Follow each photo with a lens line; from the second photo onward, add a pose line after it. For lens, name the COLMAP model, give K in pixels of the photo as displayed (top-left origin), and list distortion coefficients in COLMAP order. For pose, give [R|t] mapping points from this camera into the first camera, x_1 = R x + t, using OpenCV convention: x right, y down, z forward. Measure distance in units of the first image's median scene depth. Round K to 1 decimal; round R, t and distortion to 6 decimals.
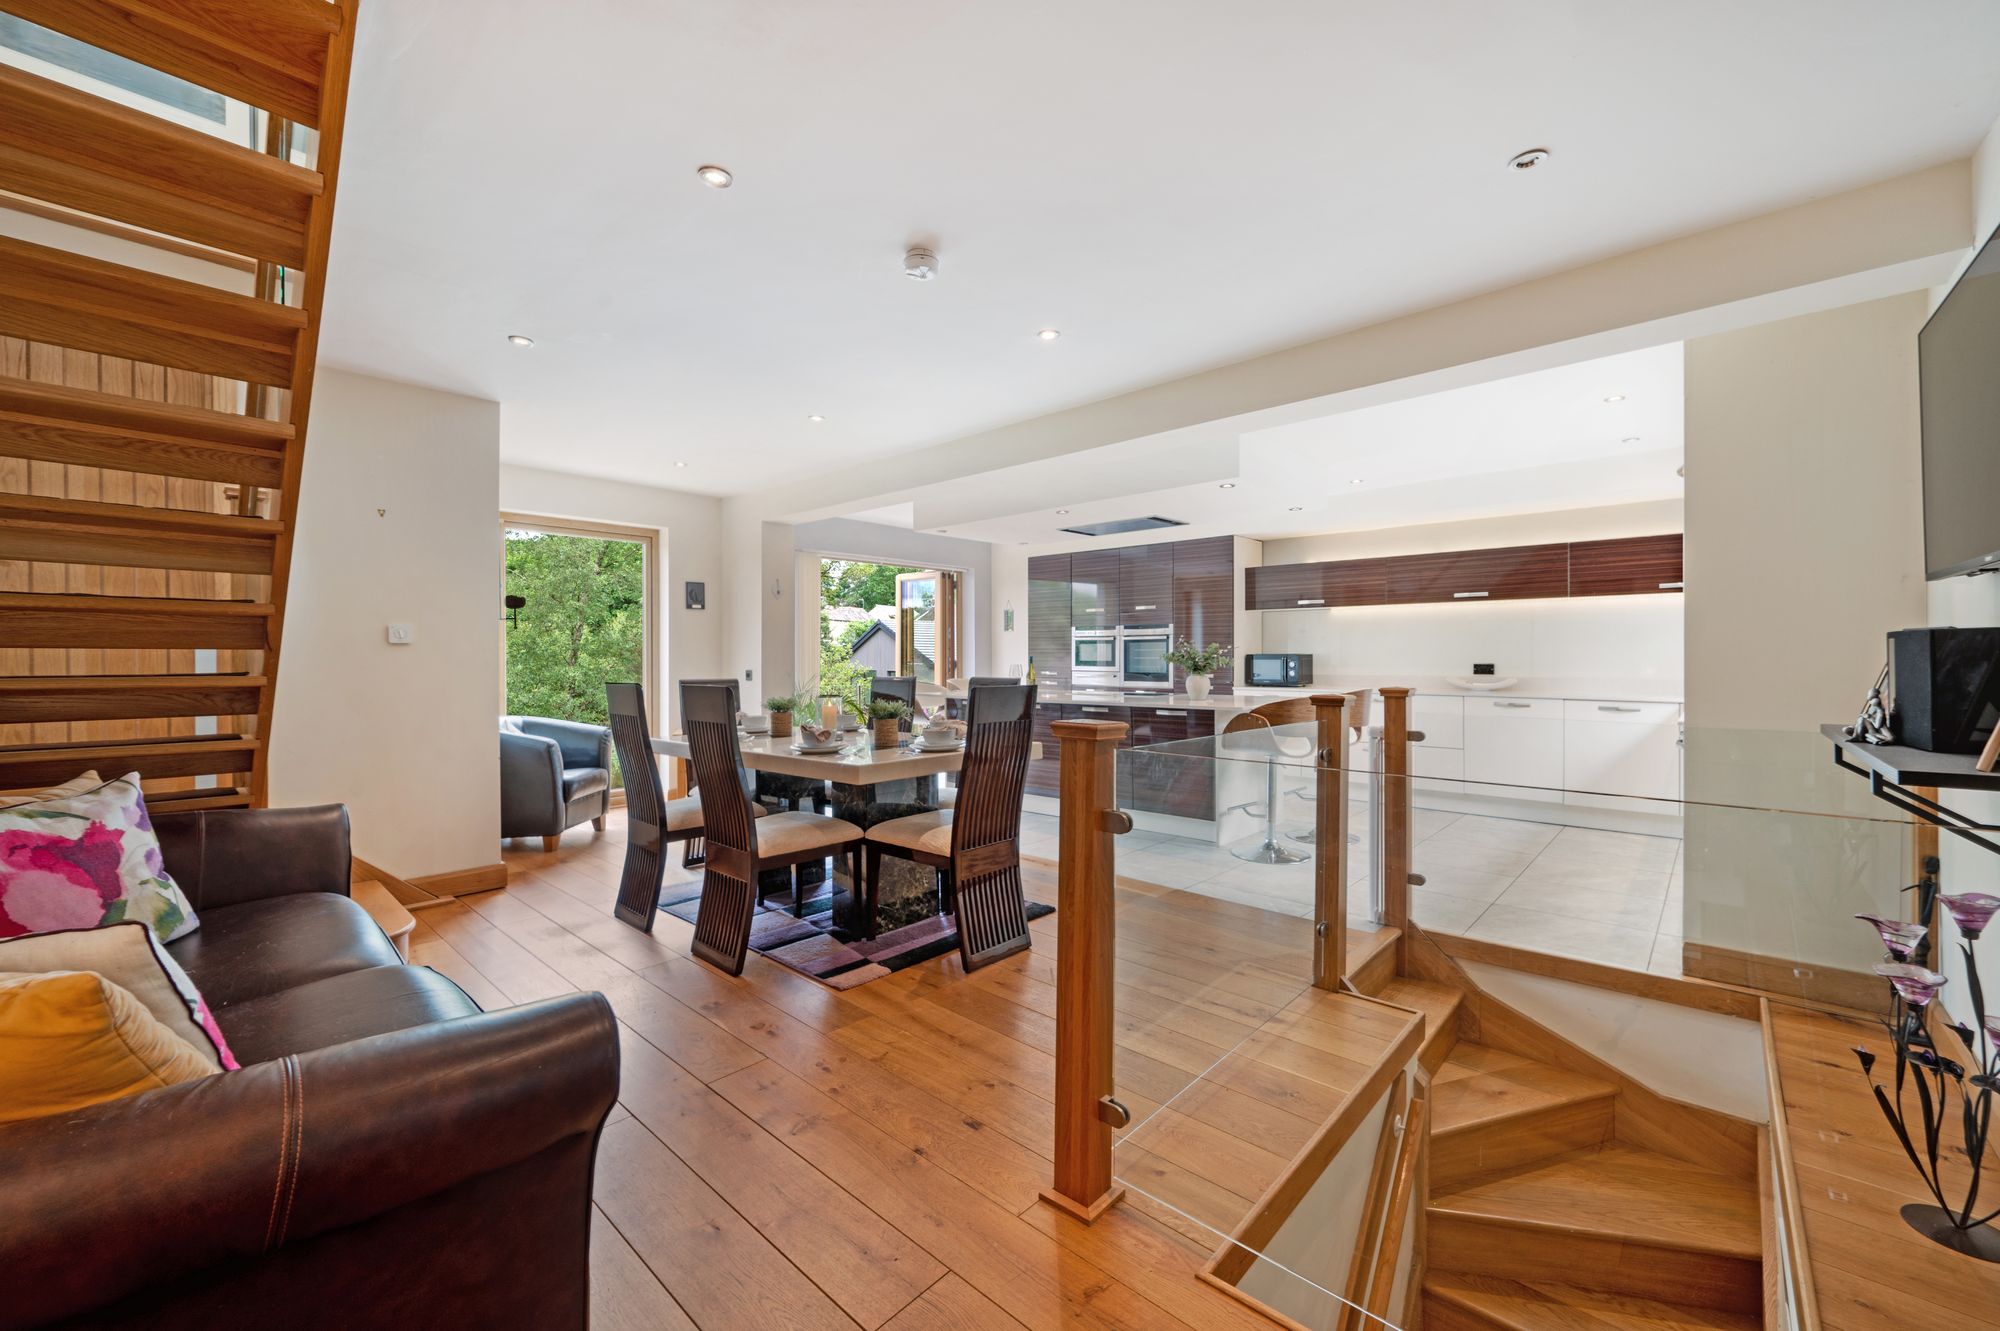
lens RADIAL K [[789.3, 0, 1003.0], [0, 789.3, 657.7], [0, 0, 1]] dist [-0.000459, -0.000098]
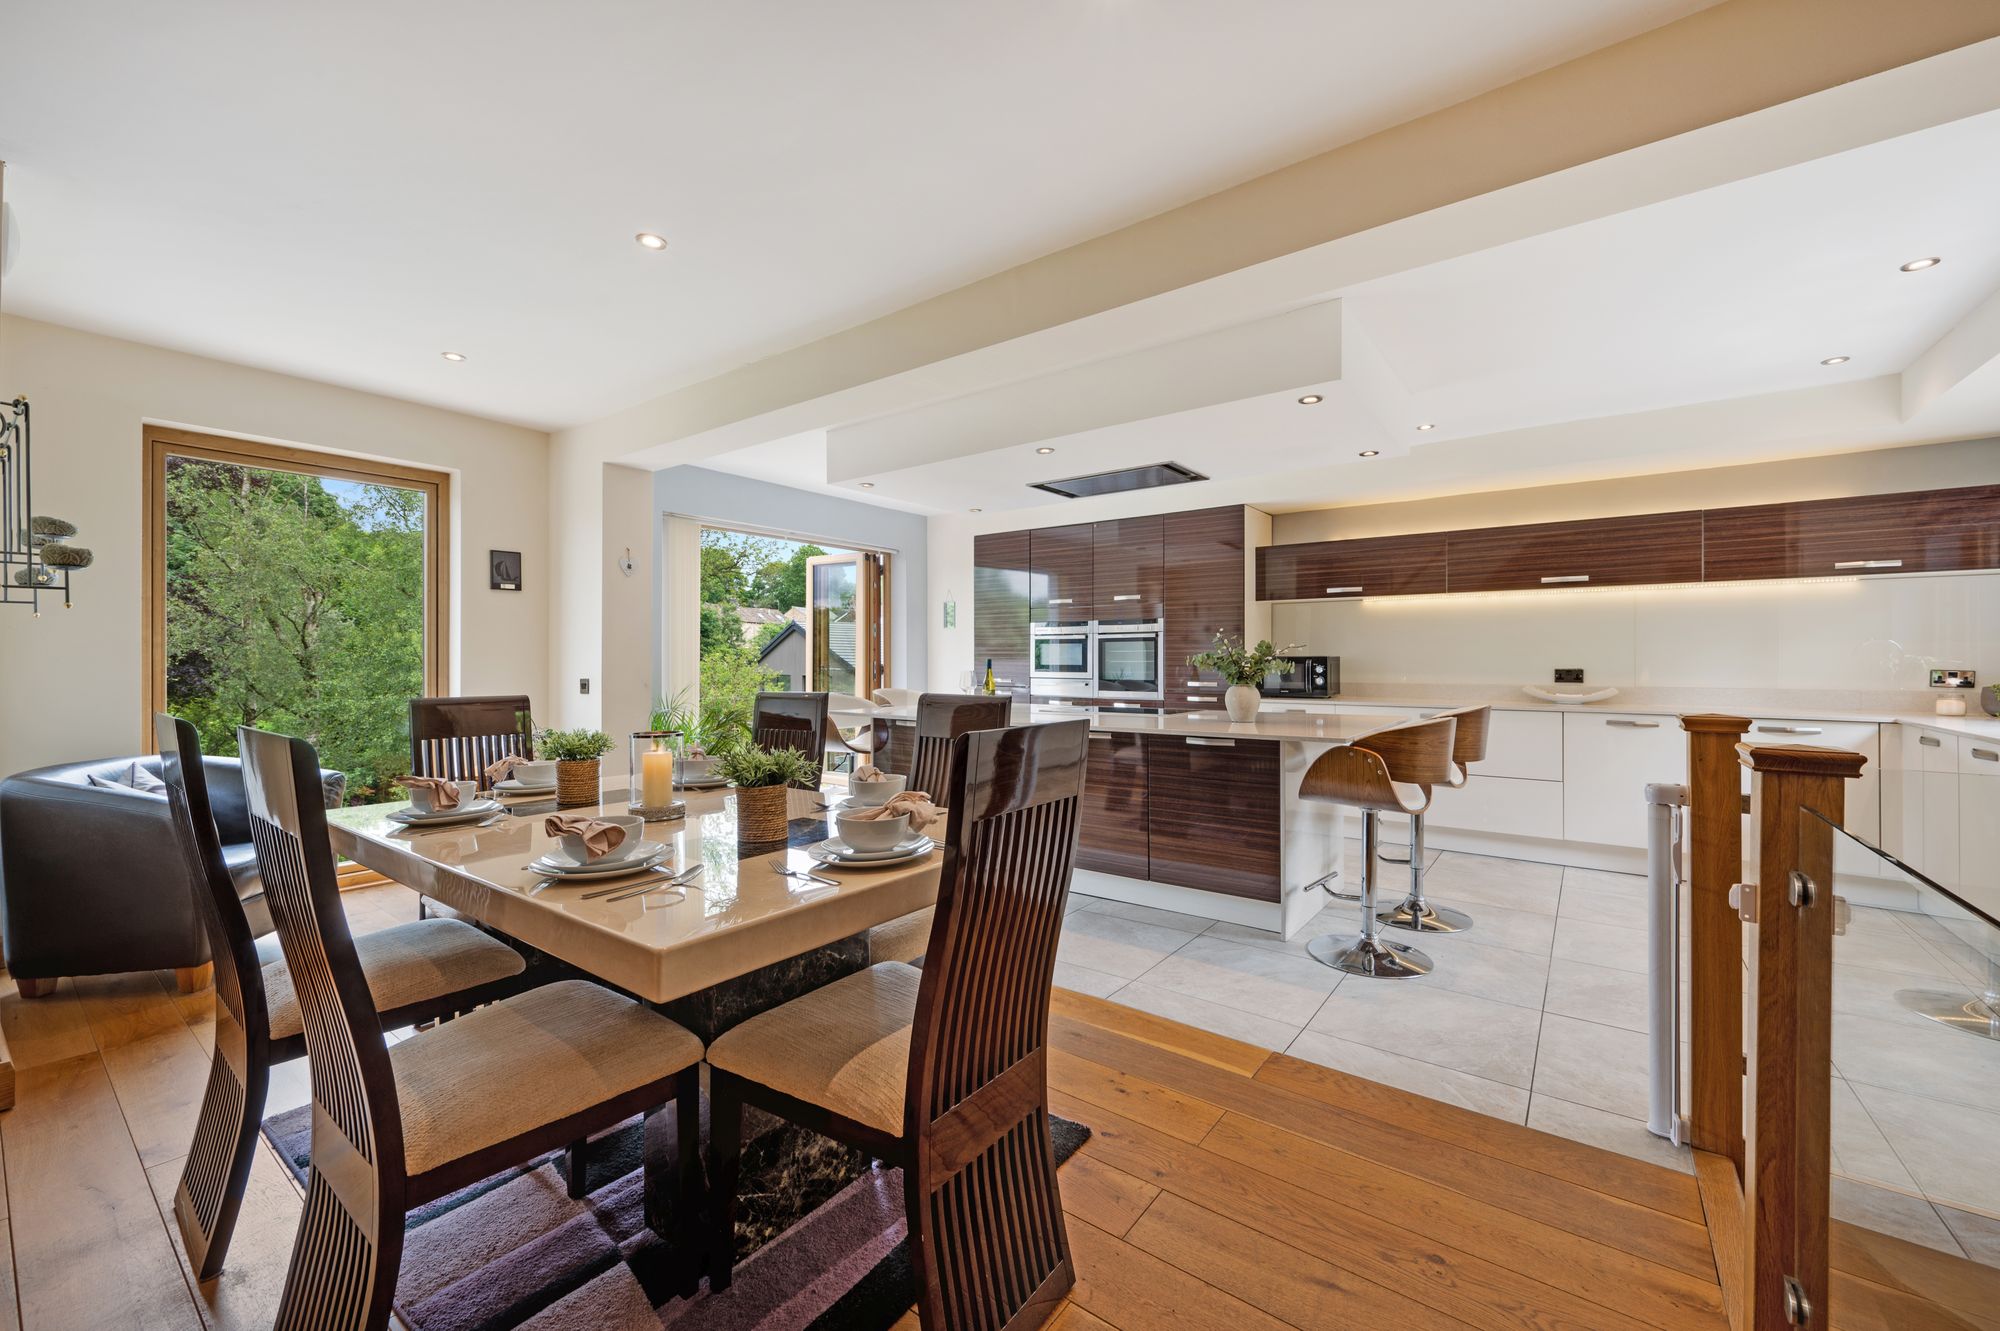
lens RADIAL K [[789.3, 0, 1003.0], [0, 789.3, 657.7], [0, 0, 1]] dist [-0.000459, -0.000098]
pose [[0.994884, 0.001060, 0.101015, -0.023849], [-0.000584, 0.999989, -0.004749, 0.000467], [-0.101019, 0.004665, 0.994874, 0.241559]]
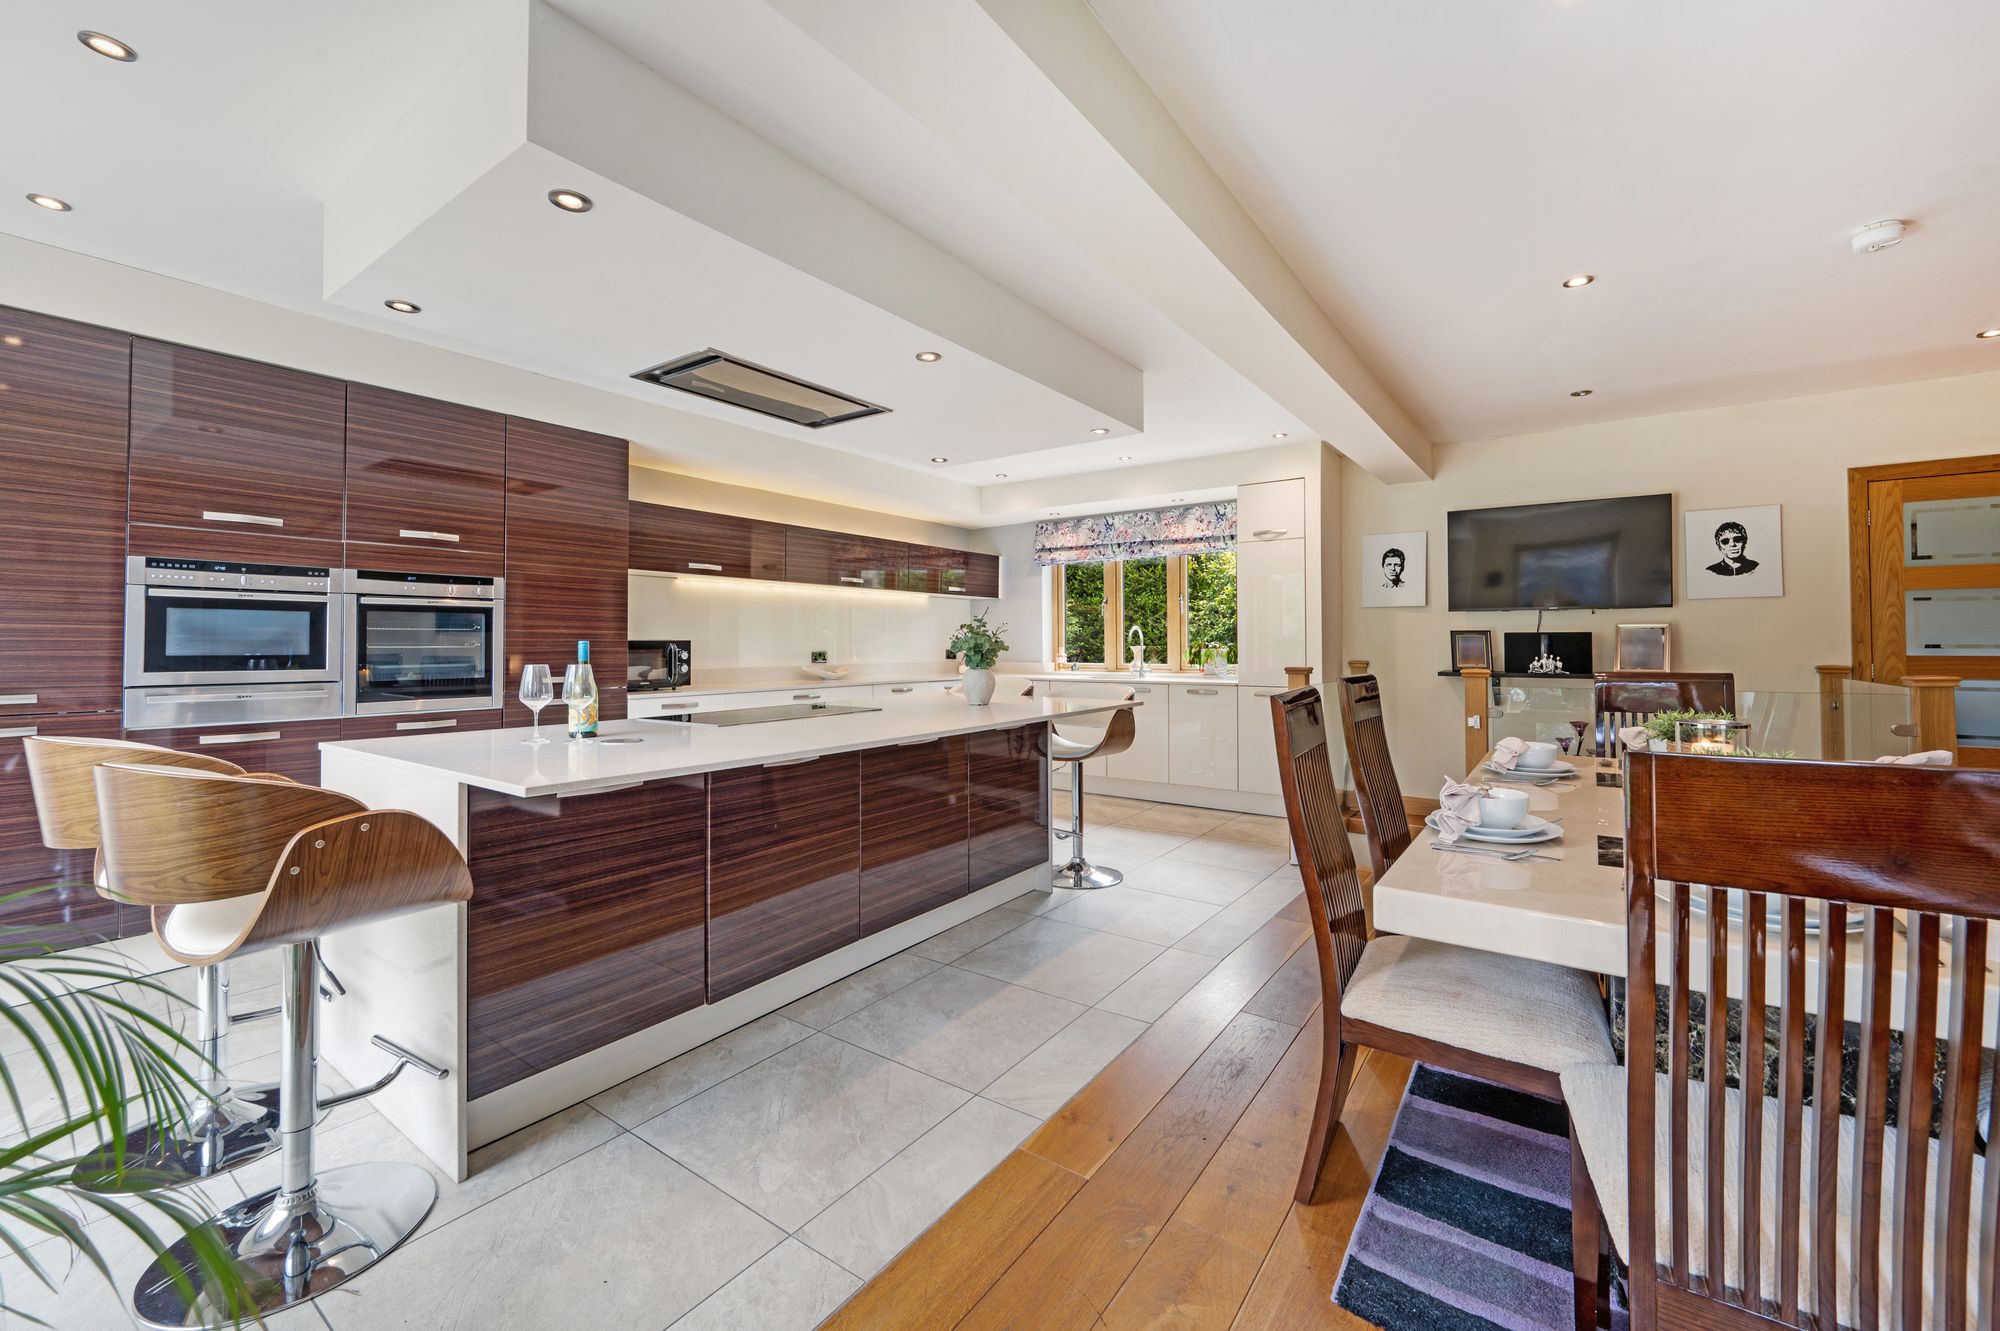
lens RADIAL K [[804.1, 0, 1000.6], [0, 804.1, 633.8], [0, 0, 1]] dist [0.001143, 0.000058]
pose [[-0.117196, 0.015301, 0.992991, -0.335634], [0.005367, 0.999876, -0.014774, 0.001295], [-0.993094, 0.003598, -0.117264, 0.775283]]
